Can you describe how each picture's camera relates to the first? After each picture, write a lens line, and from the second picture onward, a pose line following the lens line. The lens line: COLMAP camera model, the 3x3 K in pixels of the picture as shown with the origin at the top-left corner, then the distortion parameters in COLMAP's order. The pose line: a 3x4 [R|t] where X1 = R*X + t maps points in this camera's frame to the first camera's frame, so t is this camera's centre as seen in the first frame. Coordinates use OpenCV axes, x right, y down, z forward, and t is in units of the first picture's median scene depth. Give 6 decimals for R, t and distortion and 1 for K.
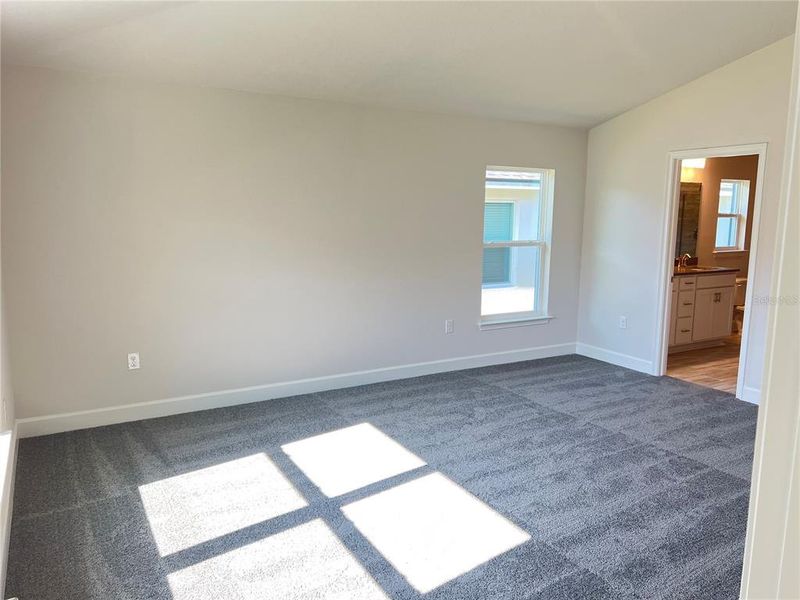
lens RADIAL K [[608.5, 0, 401.4], [0, 608.5, 297.4], [0, 0, 1]] dist [0.036363, -0.002410]
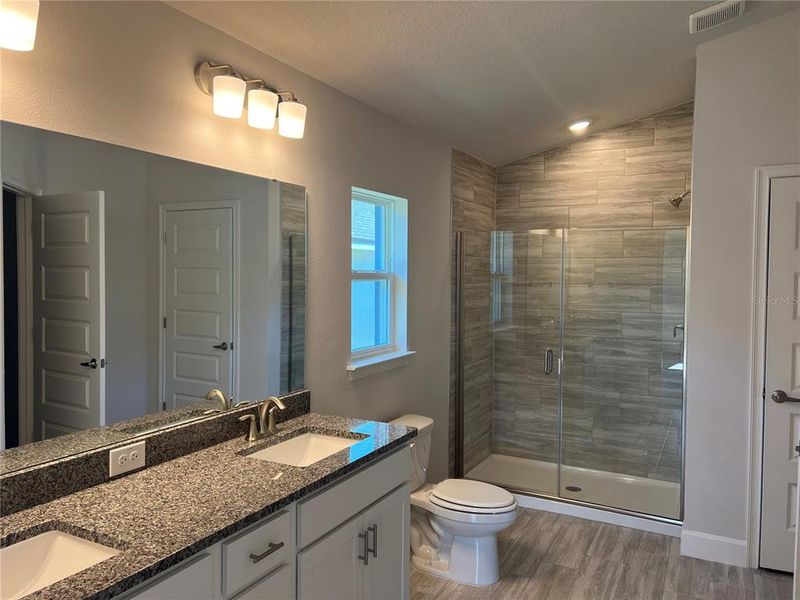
lens RADIAL K [[608.5, 0, 399.7], [0, 608.5, 297.3], [0, 0, 1]] dist [0.036363, -0.002410]
pose [[0.851790, -0.024500, 0.523310, 0.323599], [0.075816, 0.994155, -0.076862, -0.084125], [-0.518368, 0.105145, 0.848669, 0.627813]]
